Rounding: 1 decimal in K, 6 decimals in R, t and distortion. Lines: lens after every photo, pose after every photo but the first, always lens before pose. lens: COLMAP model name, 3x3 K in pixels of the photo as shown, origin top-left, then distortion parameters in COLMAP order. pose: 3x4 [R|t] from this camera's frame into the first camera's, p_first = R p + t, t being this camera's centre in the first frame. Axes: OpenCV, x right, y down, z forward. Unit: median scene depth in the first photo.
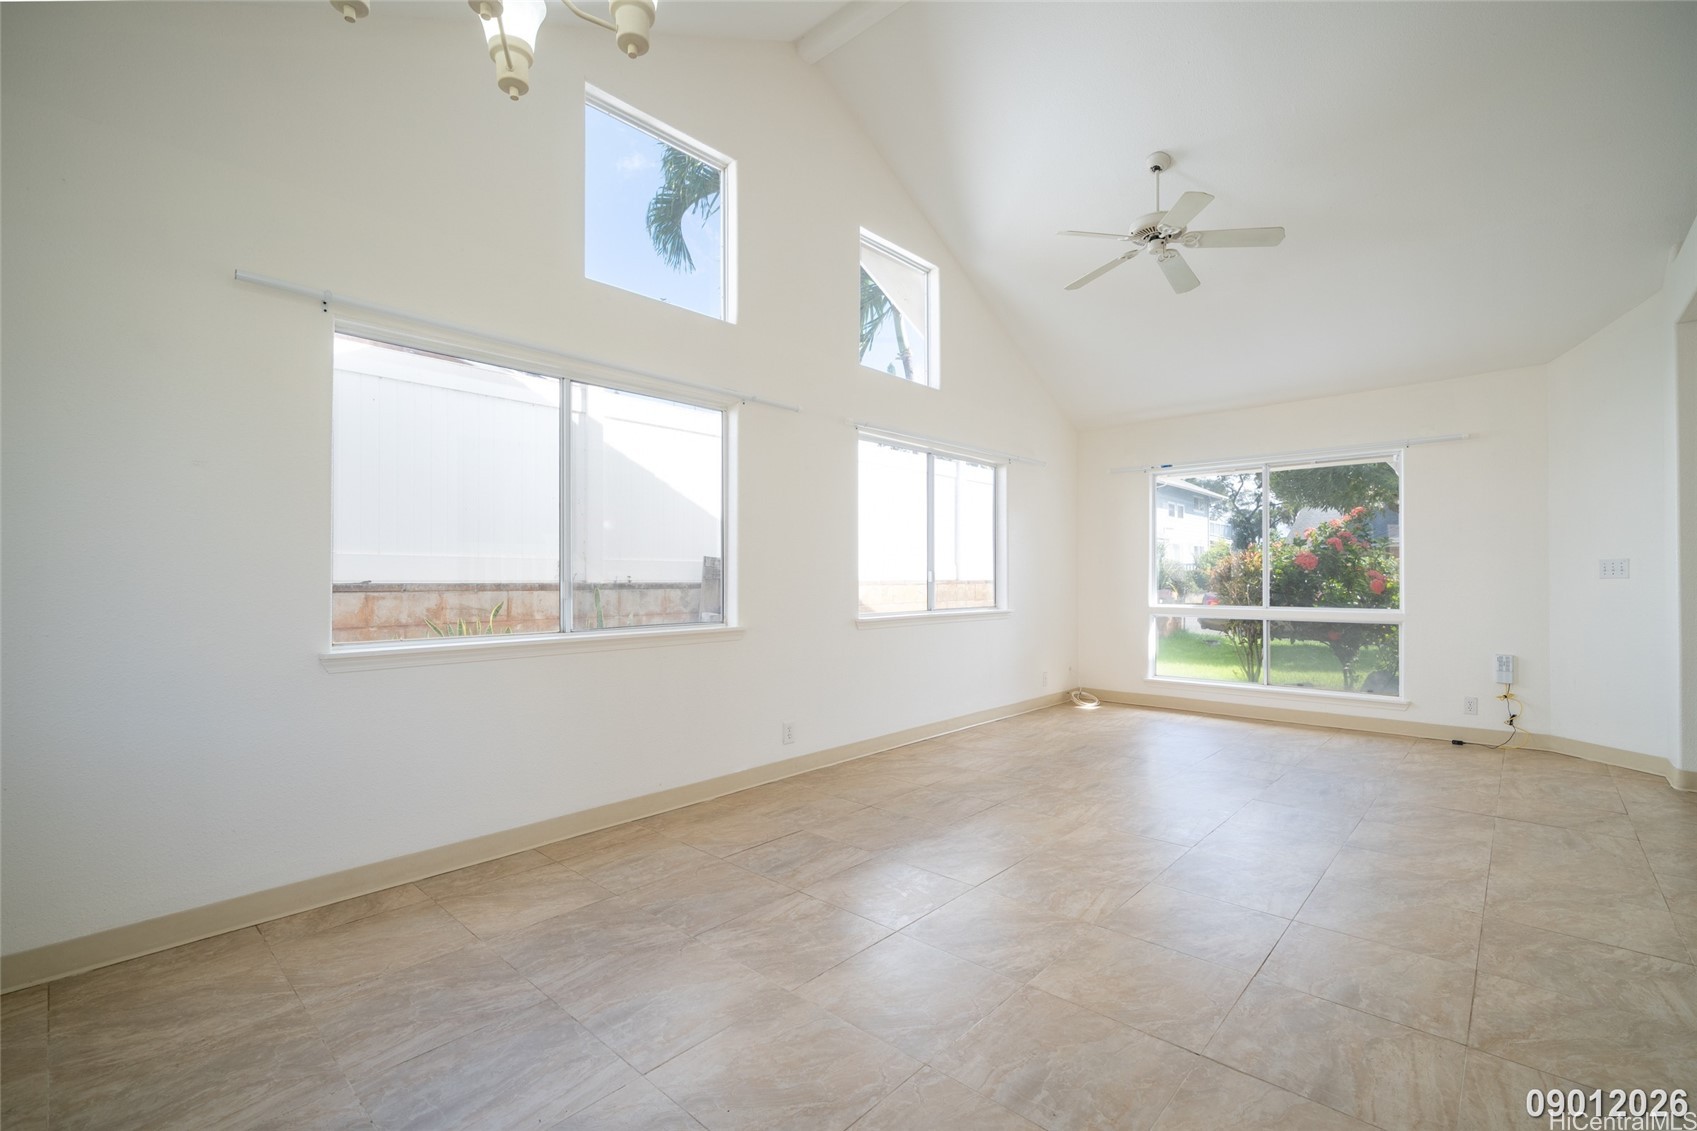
lens RADIAL K [[731.3, 0, 853.3], [0, 731.3, 580.2], [0, 0, 1]] dist [-0.001941, -0.000898]
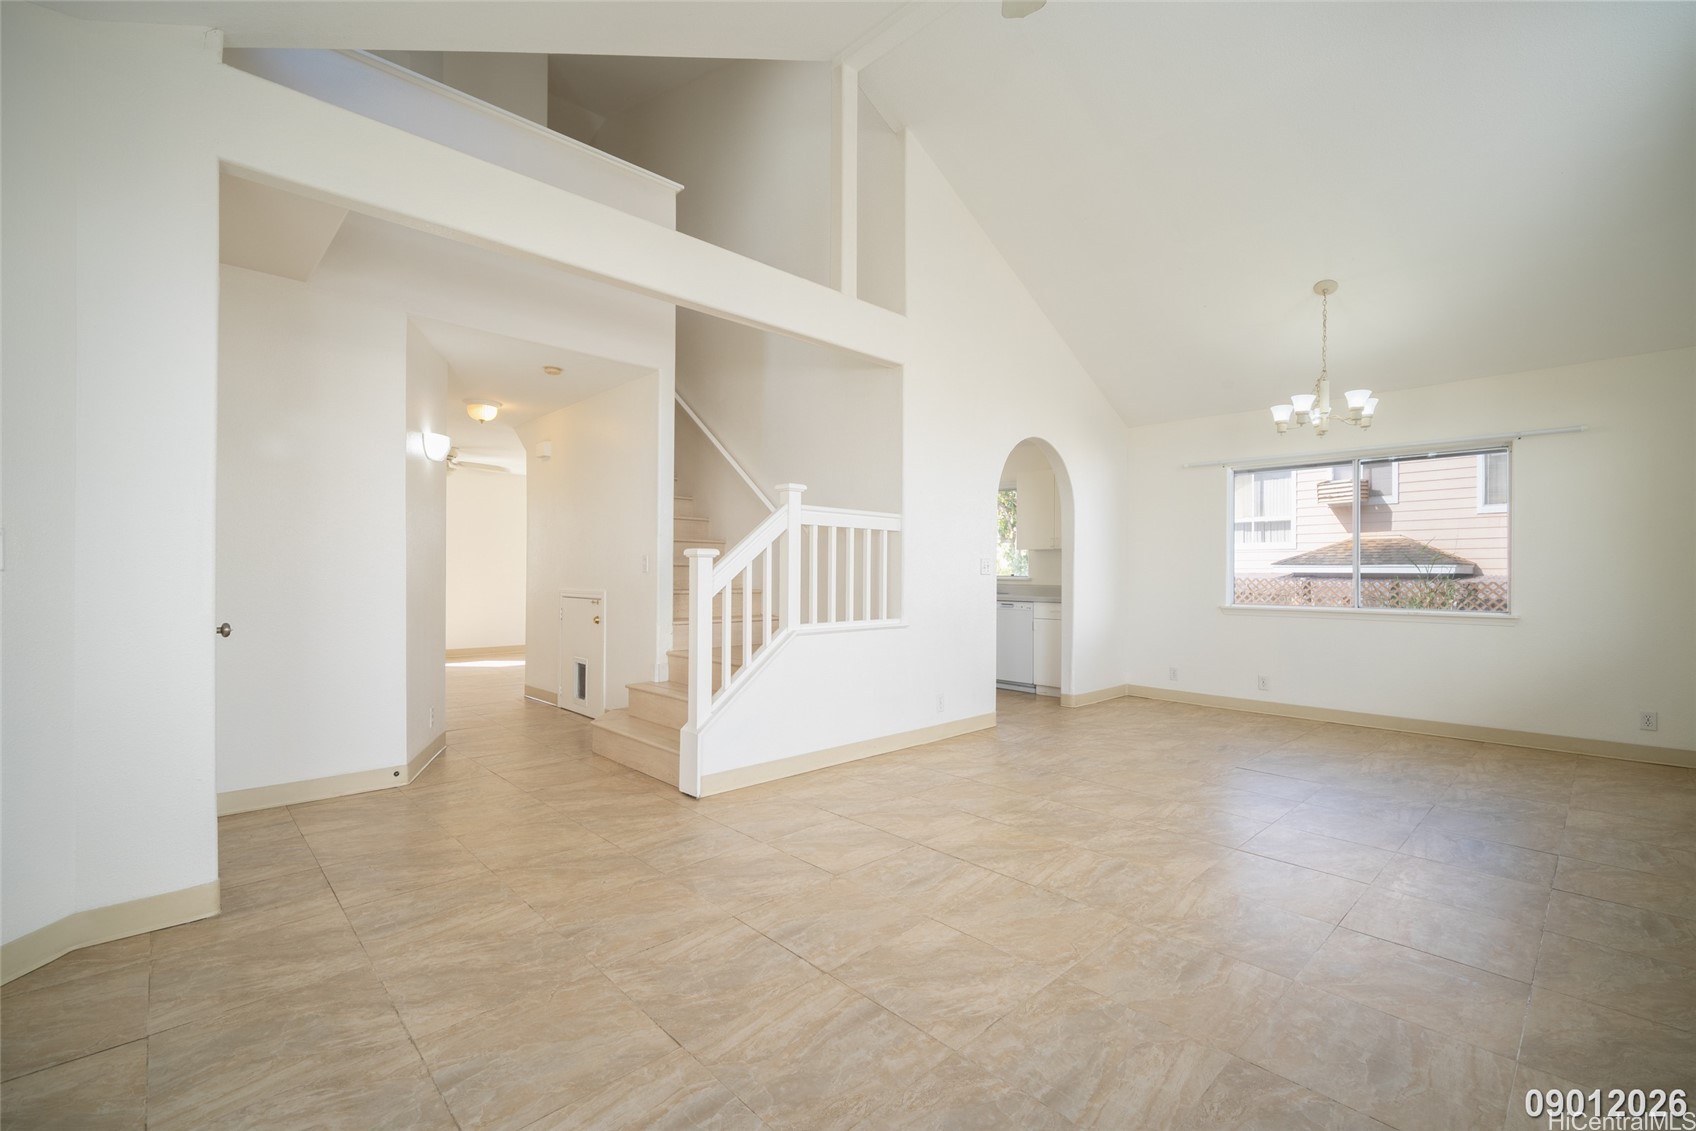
lens RADIAL K [[730.9, 0, 849.7], [0, 730.9, 574.4], [0, 0, 1]] dist [-0.001941, -0.000898]
pose [[-0.997845, -0.005638, 0.065375, 0.564847], [-0.005436, 0.999980, 0.003265, -0.003350], [-0.065392, 0.002903, -0.997855, 1.600758]]
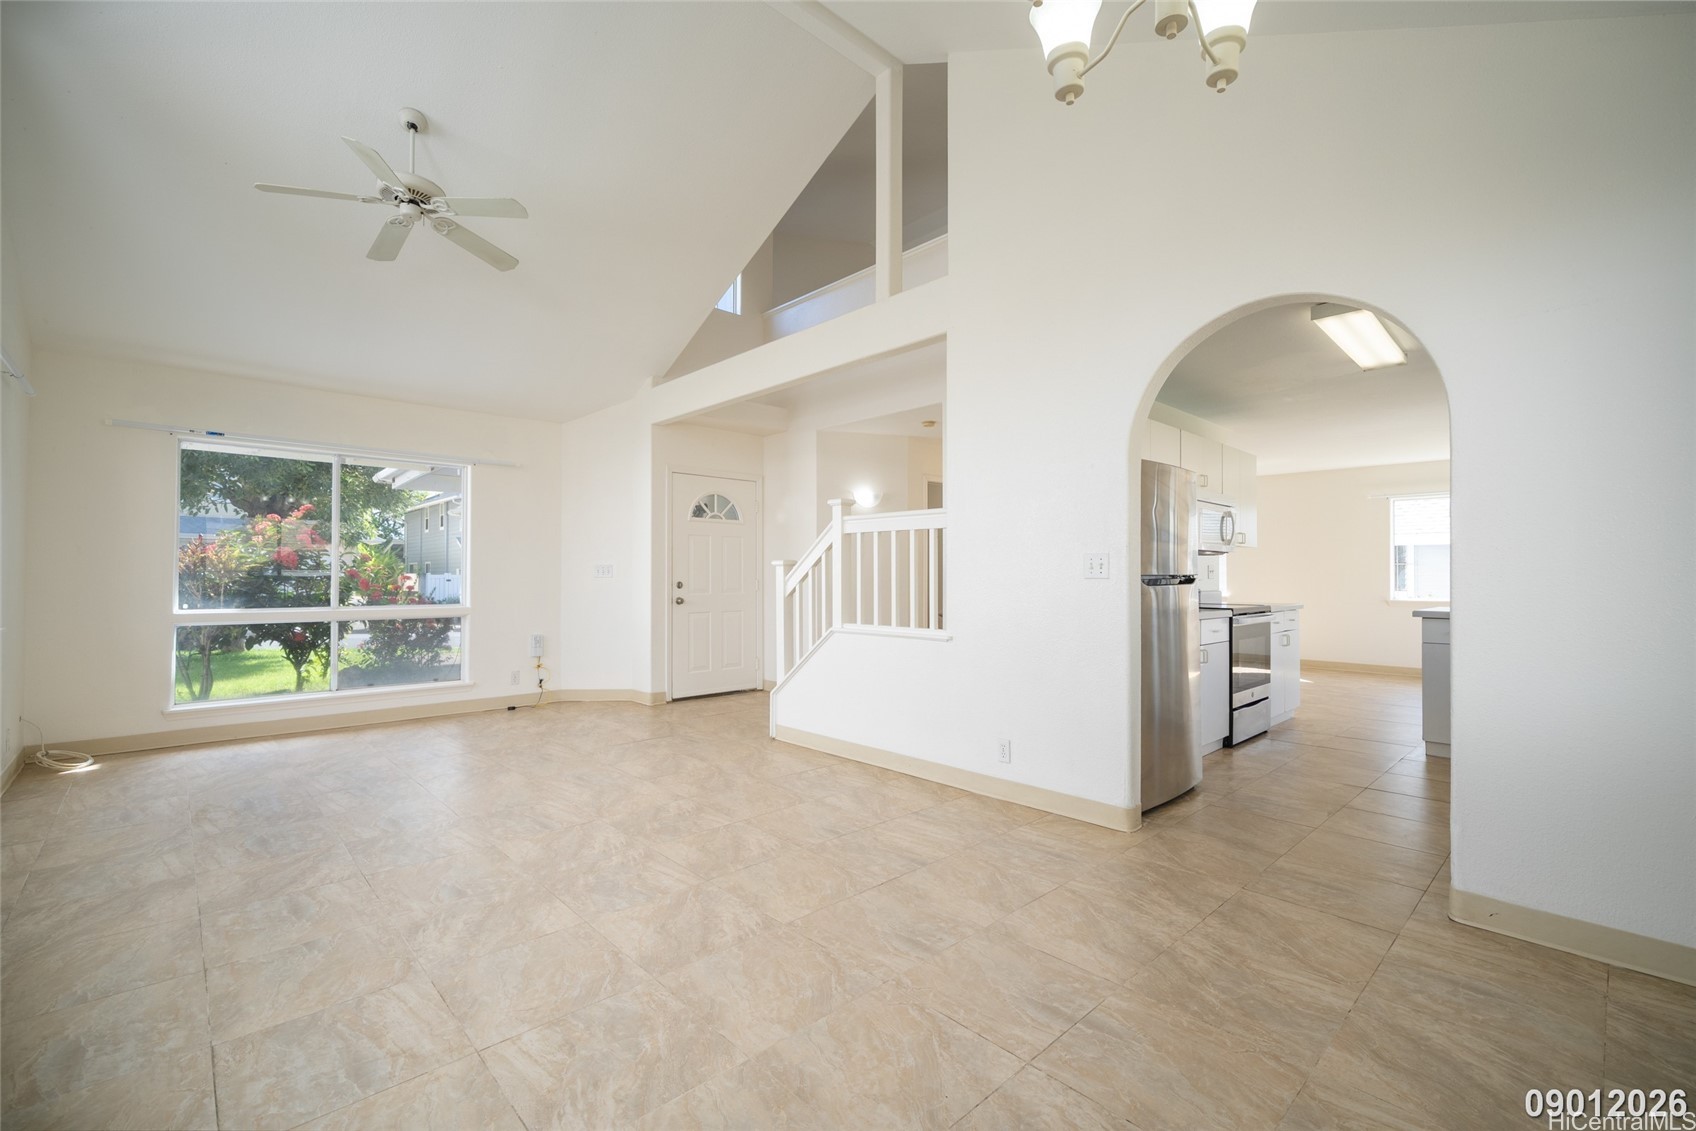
lens RADIAL K [[730.9, 0, 854.4], [0, 730.9, 565.0], [0, 0, 1]] dist [-0.001941, -0.000898]
pose [[0.072985, 0.018071, 0.997169, -0.493438], [-0.000614, 0.999836, -0.018074, -0.000057], [-0.997333, 0.000707, 0.072984, 0.426190]]
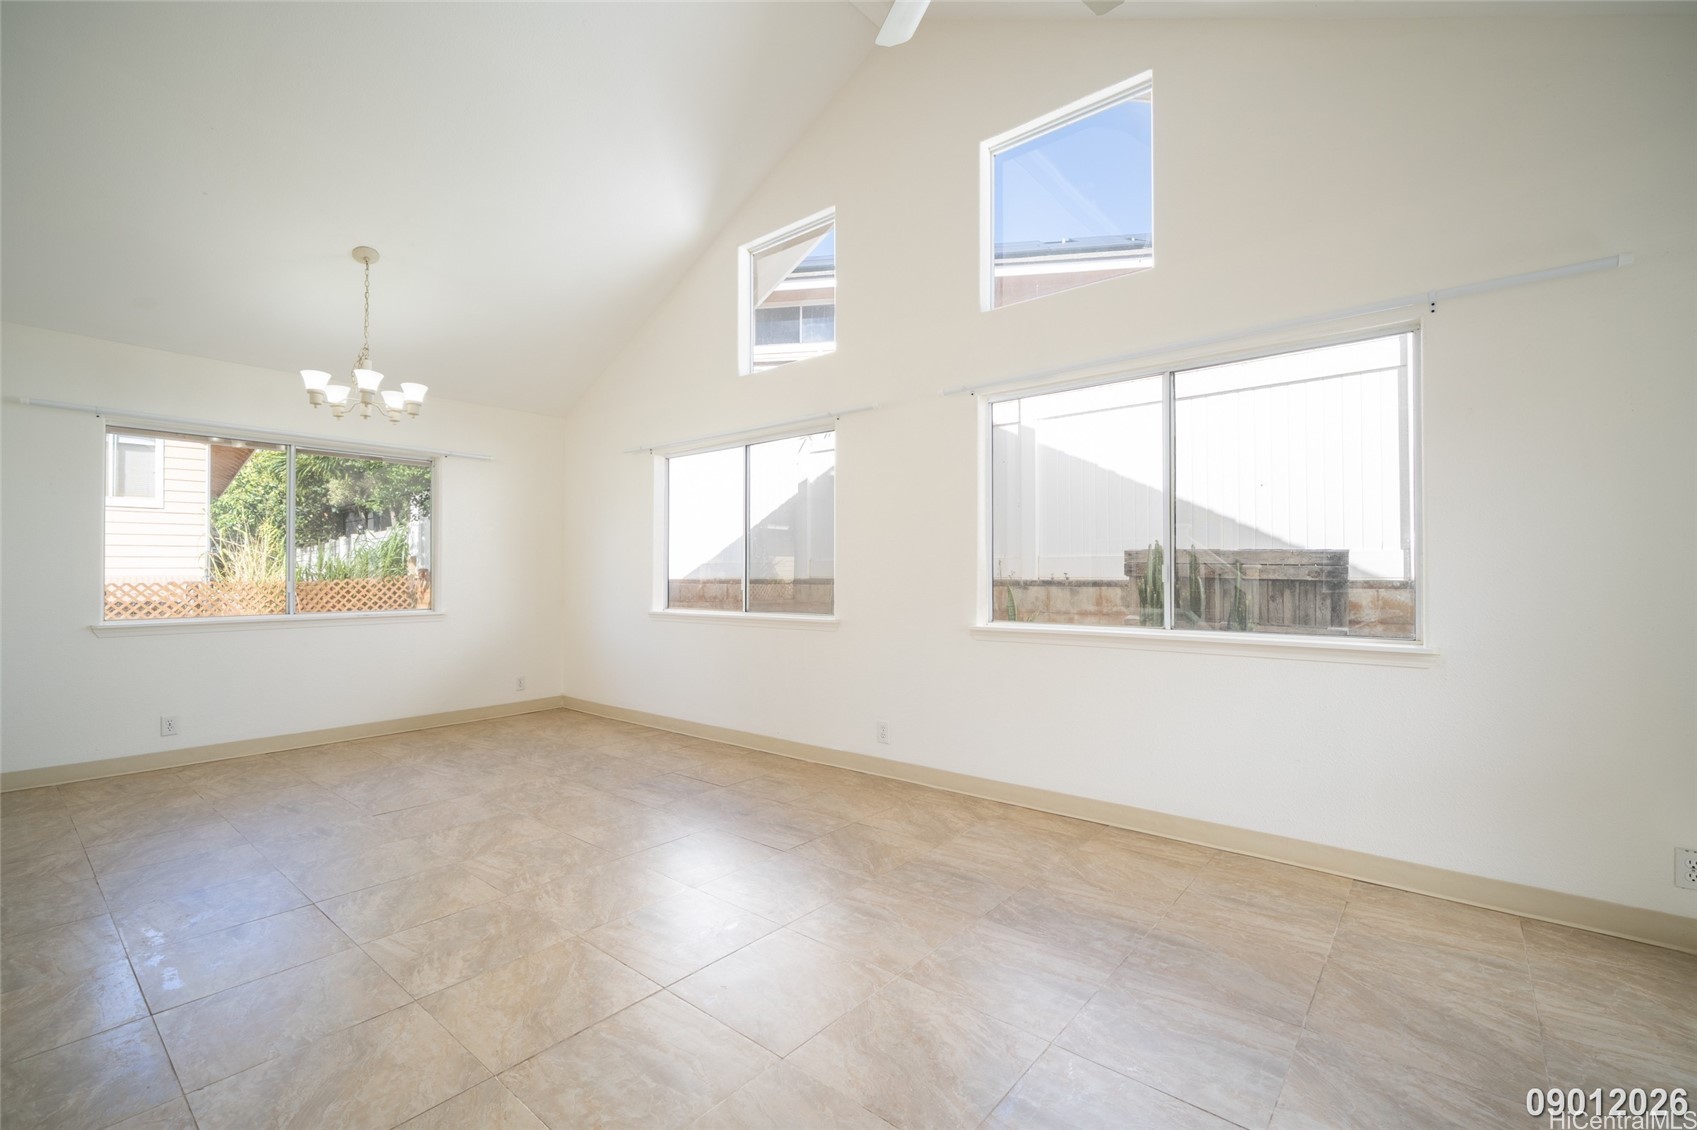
lens RADIAL K [[731.3, 0, 859.8], [0, 731.3, 560.9], [0, 0, 1]] dist [-0.001941, -0.000898]
pose [[0.055519, -0.017994, -0.998295, 0.991972], [0.001275, 0.999838, -0.017951, -0.006886], [0.998457, -0.000276, 0.055533, 0.998109]]
